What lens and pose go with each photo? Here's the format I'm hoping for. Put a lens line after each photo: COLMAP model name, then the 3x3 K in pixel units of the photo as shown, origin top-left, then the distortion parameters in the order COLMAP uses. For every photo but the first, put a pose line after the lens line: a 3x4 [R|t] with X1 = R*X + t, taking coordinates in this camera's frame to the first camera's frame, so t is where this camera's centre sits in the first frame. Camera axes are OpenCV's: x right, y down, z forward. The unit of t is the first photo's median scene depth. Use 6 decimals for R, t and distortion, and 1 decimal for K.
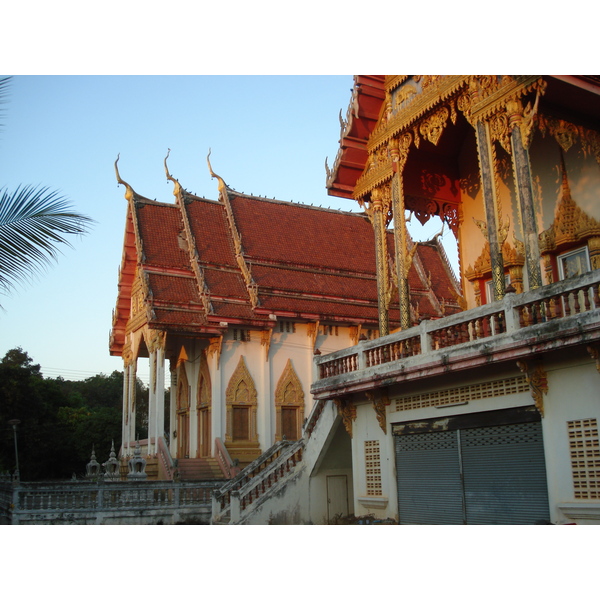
lens RADIAL K [[689.4, 0, 300.0], [0, 689.4, 300.0], [0, 0, 1]] dist [0.002646, -0.252335]
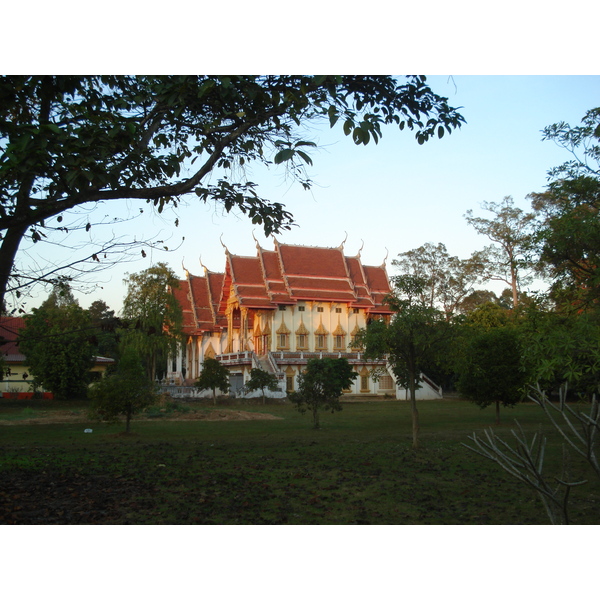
lens RADIAL K [[689.4, 0, 300.0], [0, 689.4, 300.0], [0, 0, 1]] dist [0.002646, -0.252335]
pose [[0.997623, 0.012293, -0.067796, 0.432946], [-0.003938, 0.992519, 0.122023, -0.399768], [0.068789, -0.121466, 0.990209, -1.578998]]
